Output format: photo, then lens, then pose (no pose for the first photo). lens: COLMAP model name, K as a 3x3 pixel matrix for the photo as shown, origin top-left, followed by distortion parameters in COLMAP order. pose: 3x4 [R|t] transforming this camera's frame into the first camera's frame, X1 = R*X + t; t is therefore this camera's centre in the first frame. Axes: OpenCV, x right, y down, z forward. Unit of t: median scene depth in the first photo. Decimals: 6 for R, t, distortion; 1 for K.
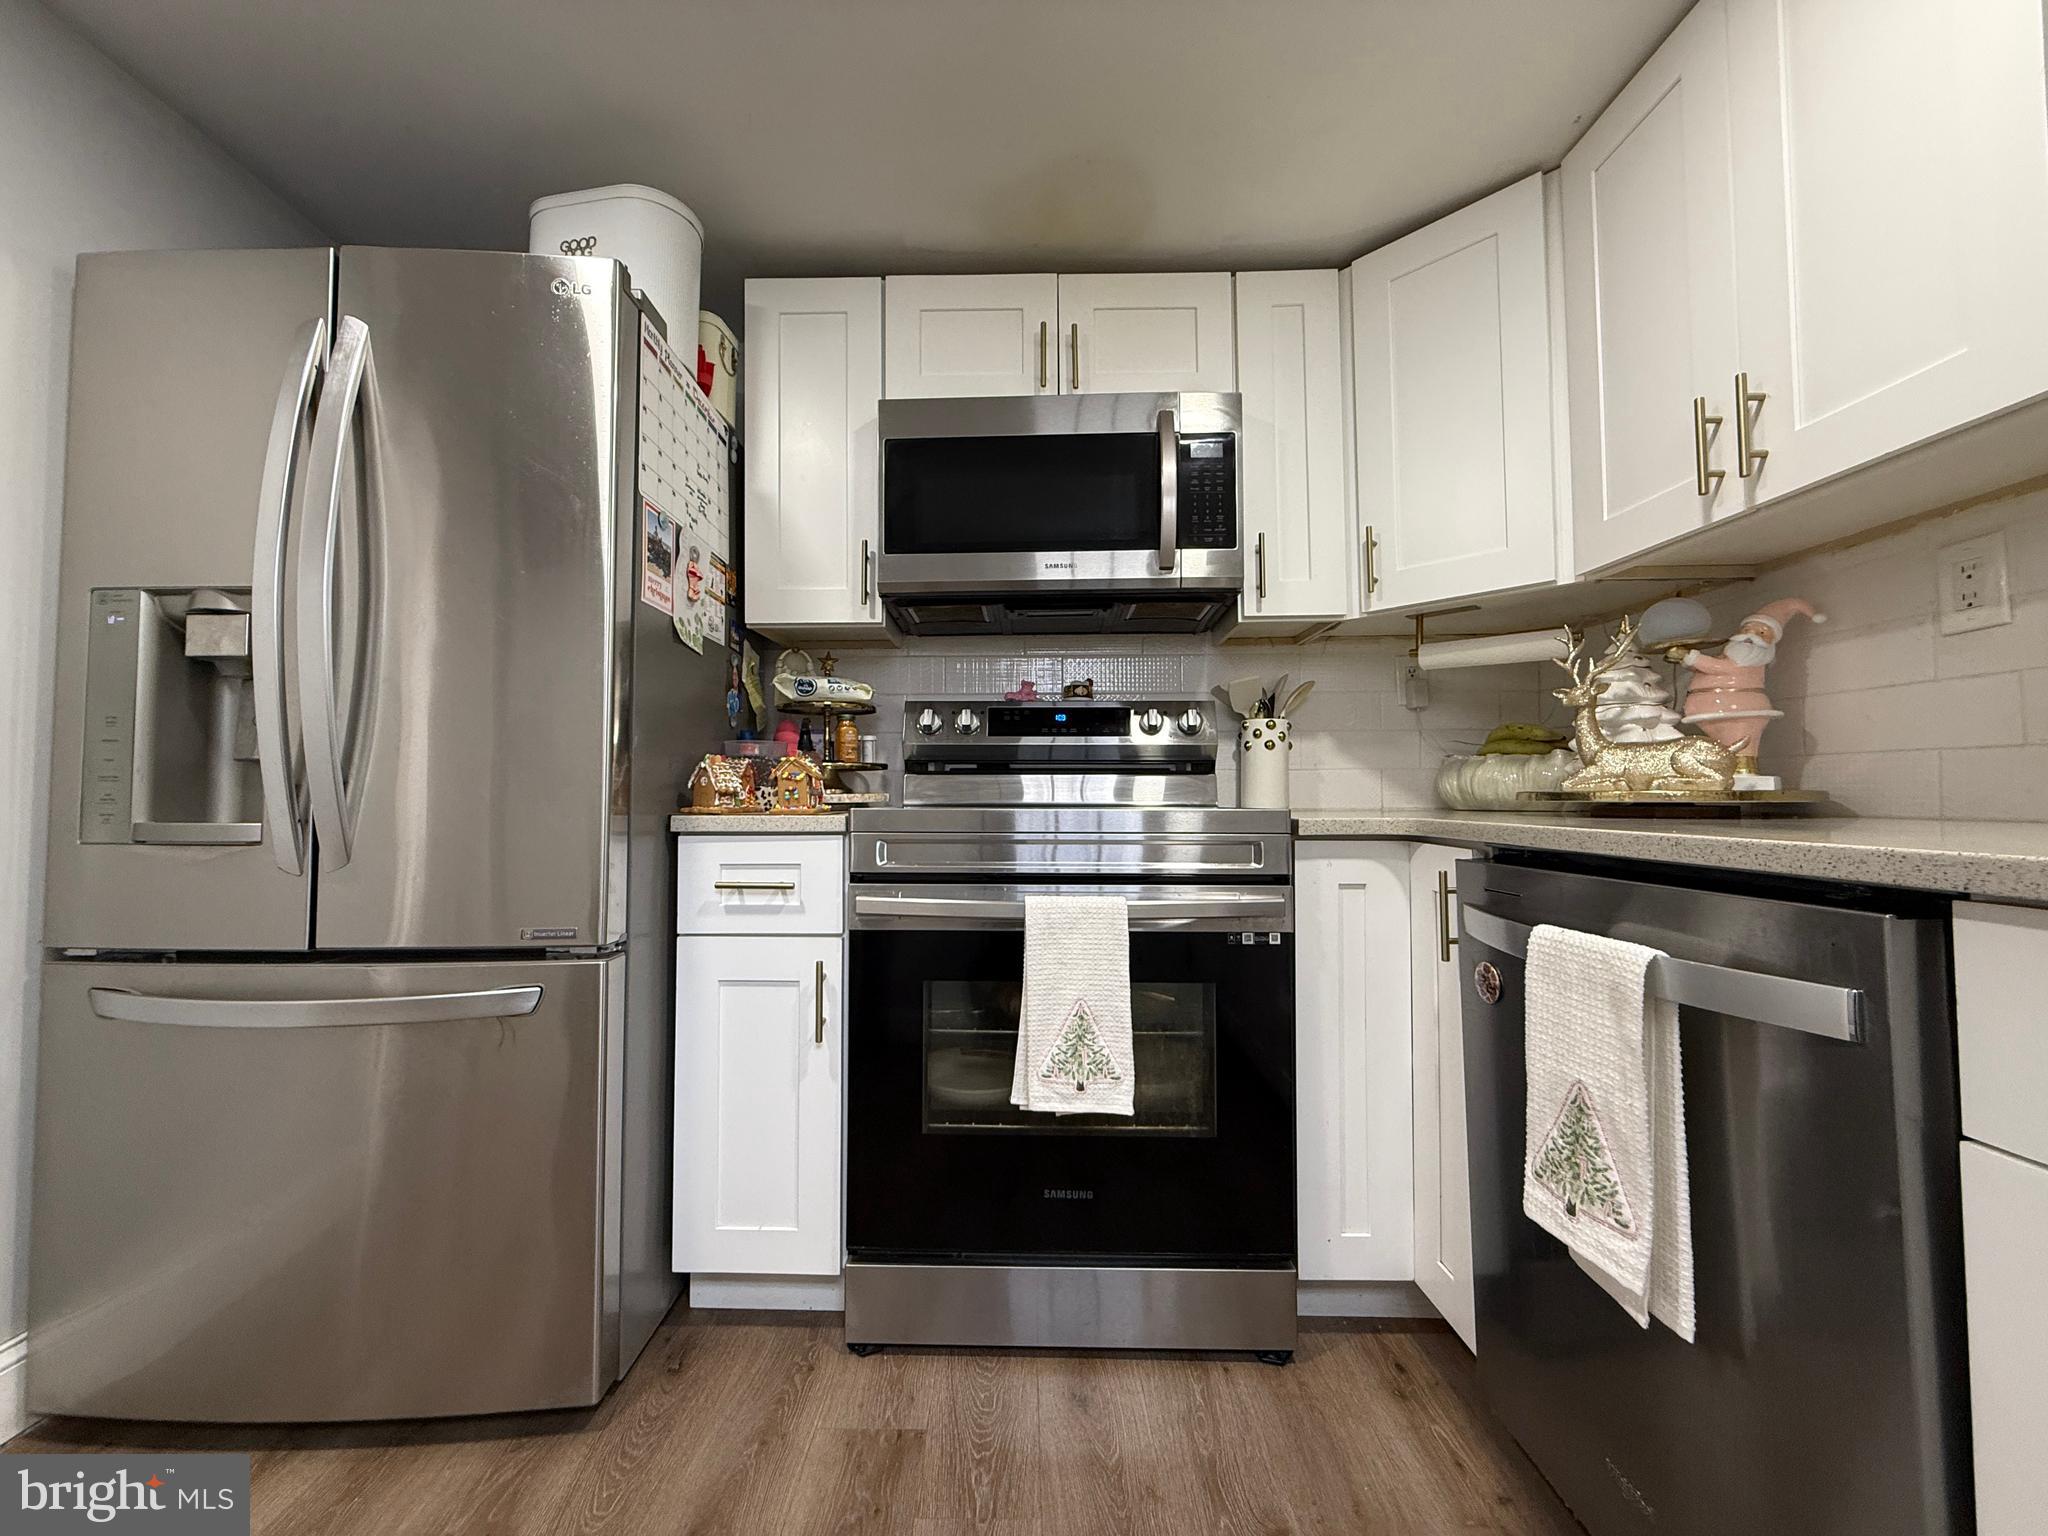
lens RADIAL K [[816.7, 0, 1012.0], [0, 816.7, 771.4], [0, 0, 1]] dist [-0.001705, 0.000412]
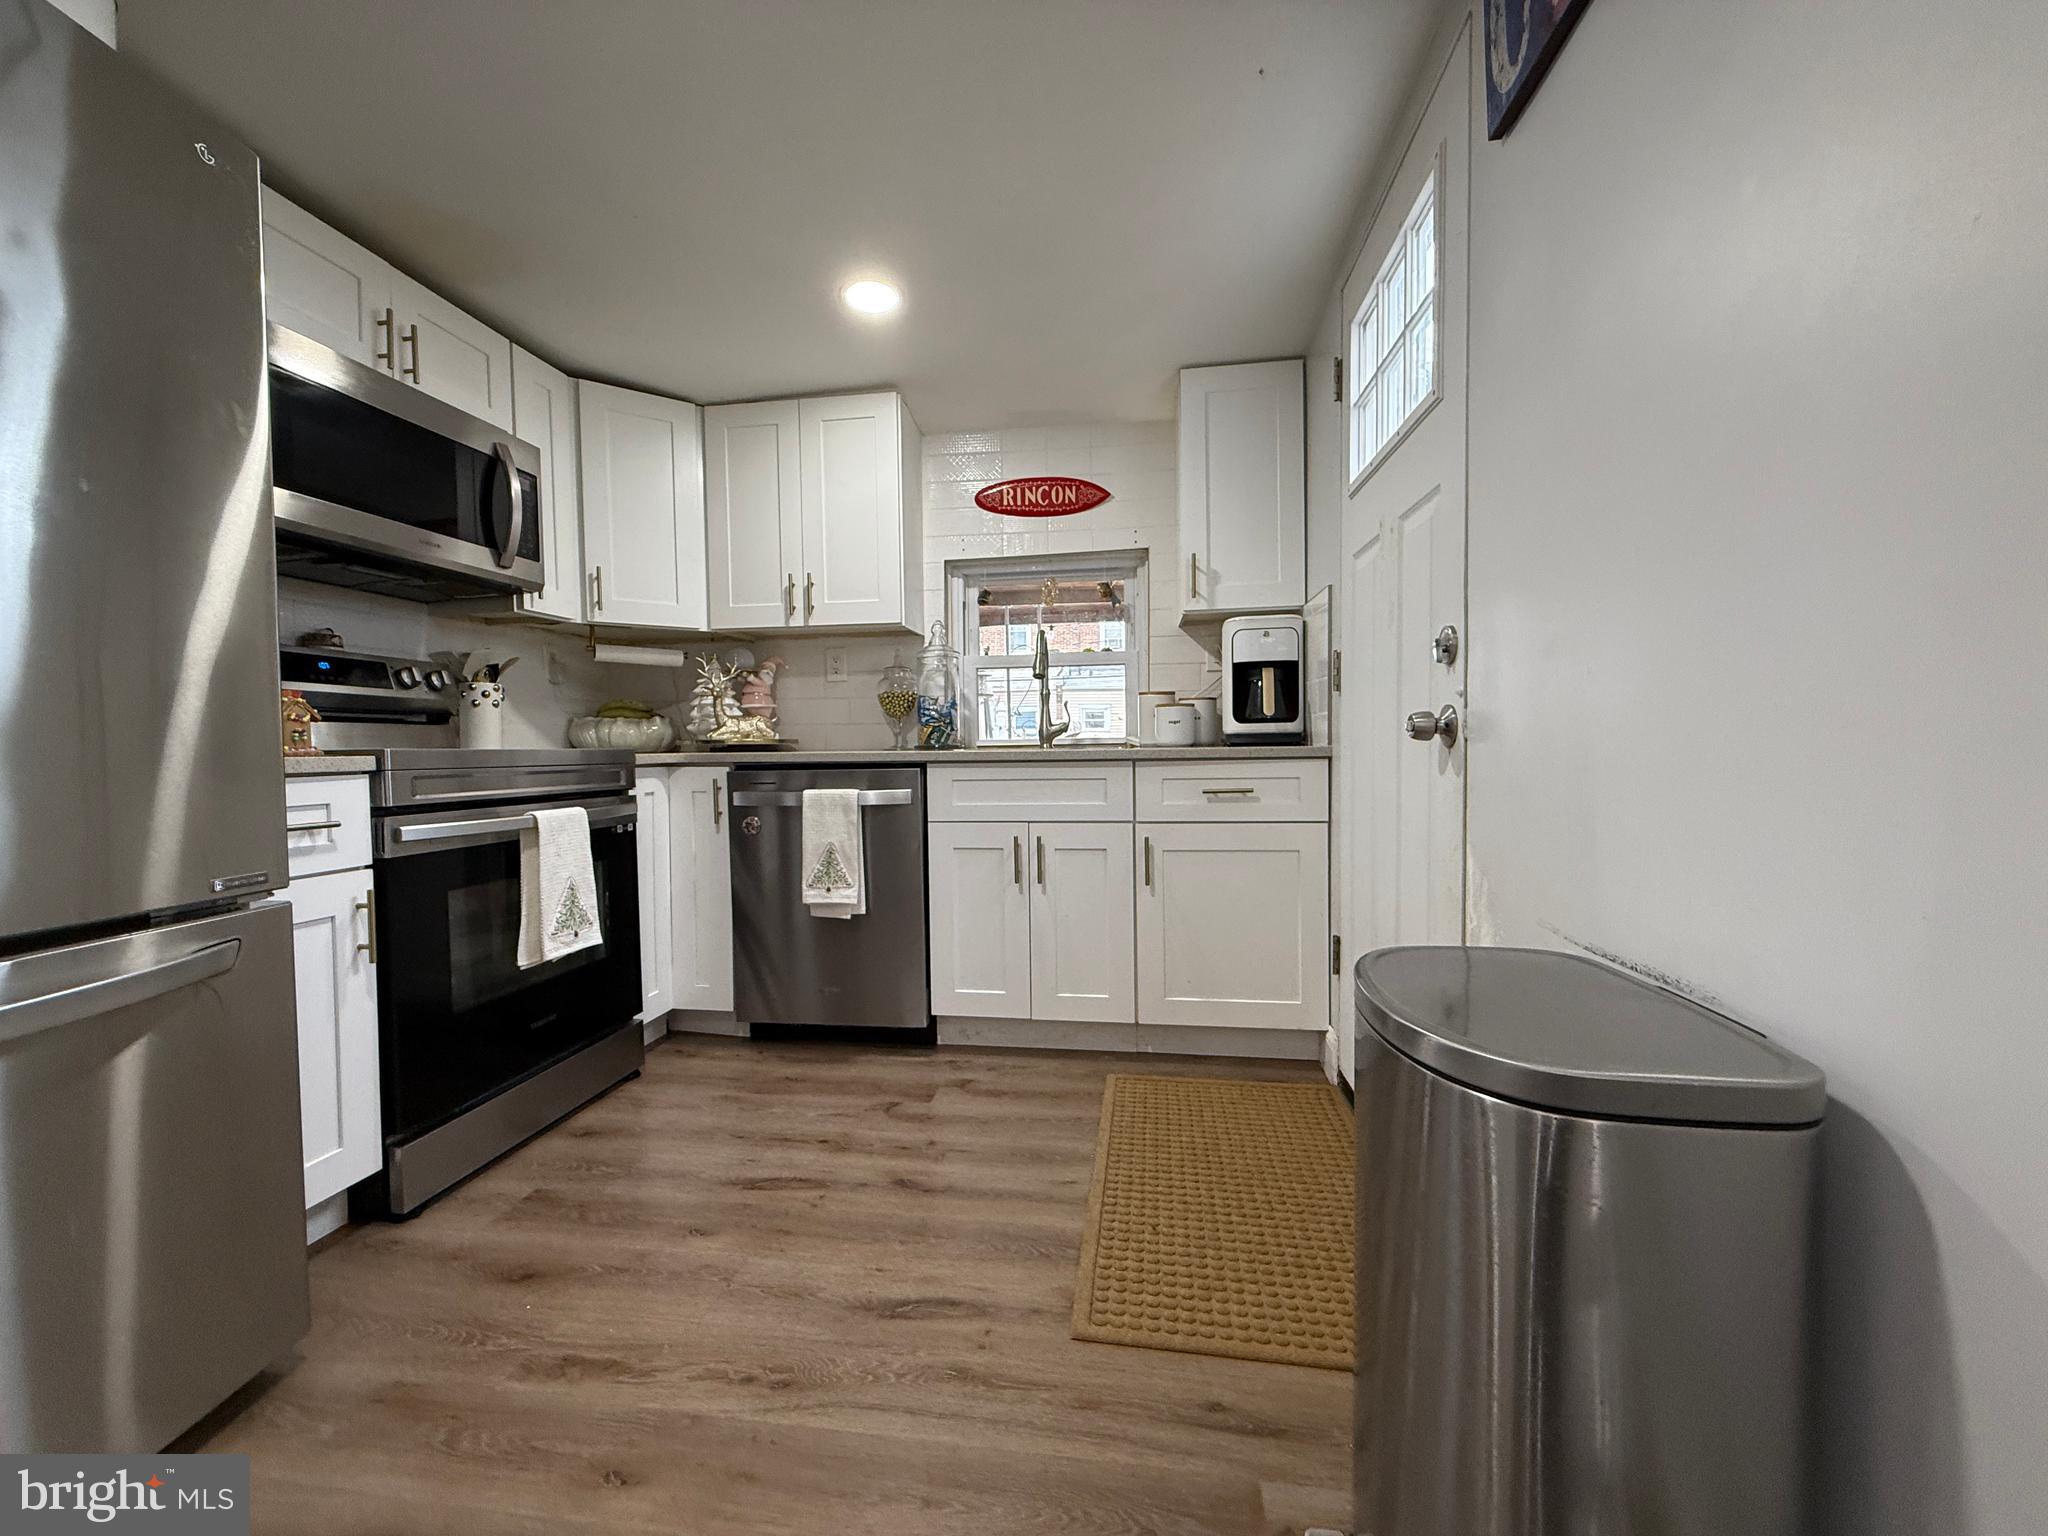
lens RADIAL K [[816.7, 0, 1026.1], [0, 816.7, 770.0], [0, 0, 1]] dist [-0.001705, 0.000412]
pose [[0.128948, -0.027986, 0.991256, -1.203849], [-0.018861, 0.999352, 0.030668, 0.023626], [-0.991472, -0.022651, 0.128337, -0.000862]]
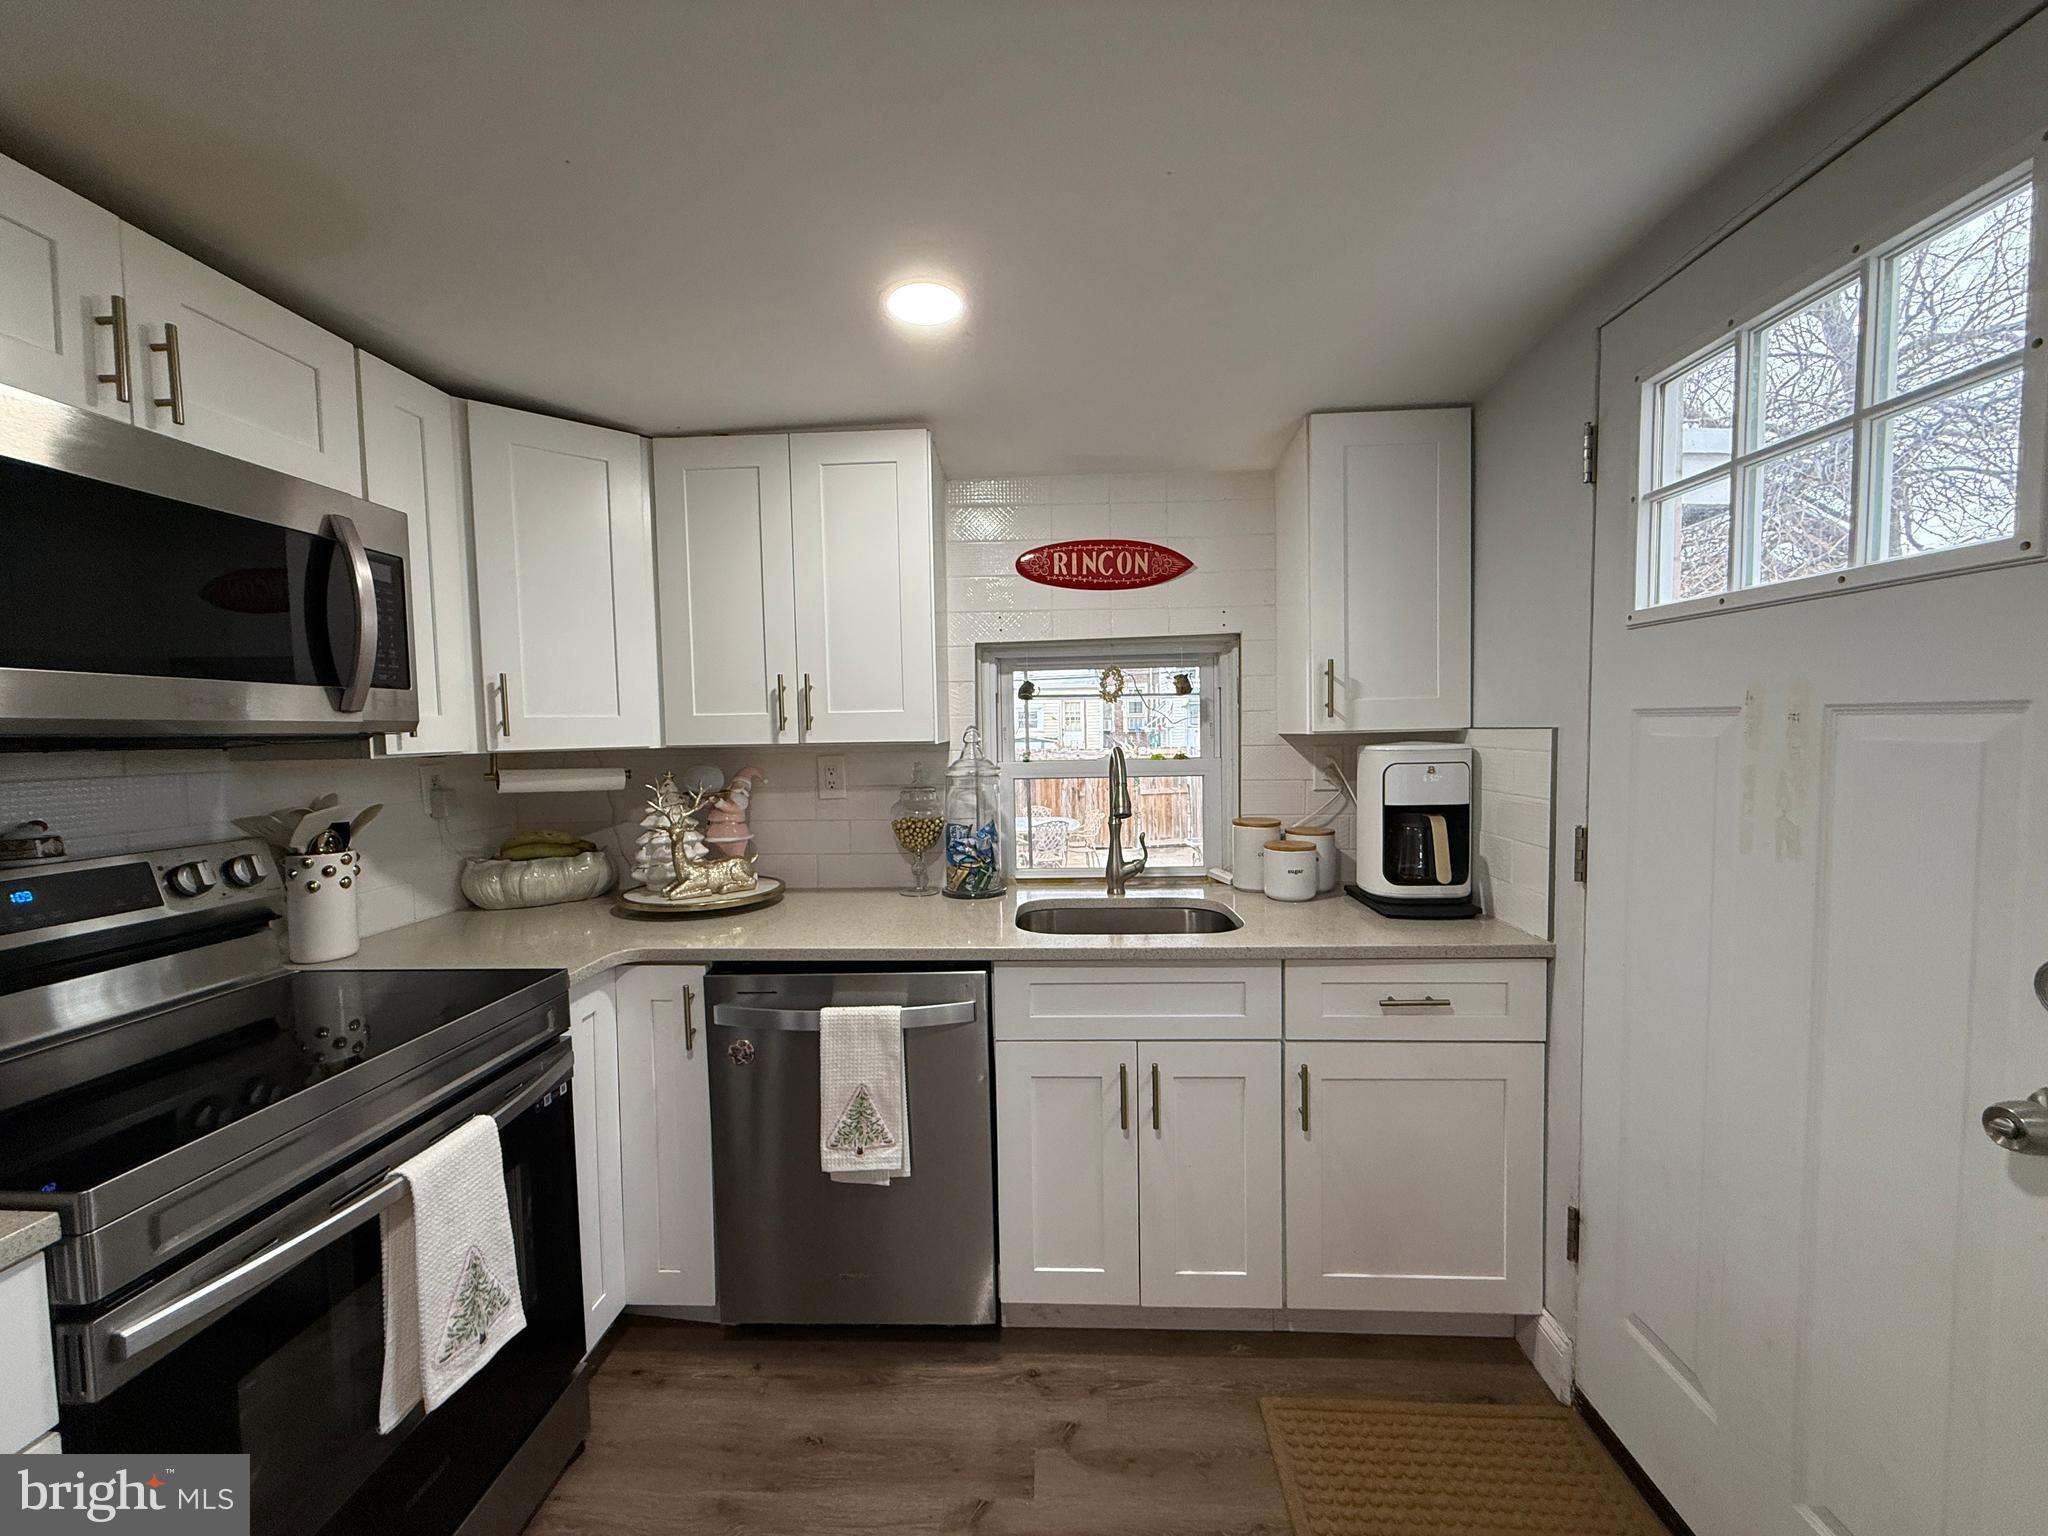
lens RADIAL K [[816.7, 0, 1027.4], [0, 816.7, 769.8], [0, 0, 1]] dist [-0.001705, 0.000412]
pose [[0.030327, -0.044106, 0.998566, -0.736541], [-0.014068, 0.998908, 0.044548, -0.282227], [-0.999441, -0.015399, 0.029674, 0.349125]]
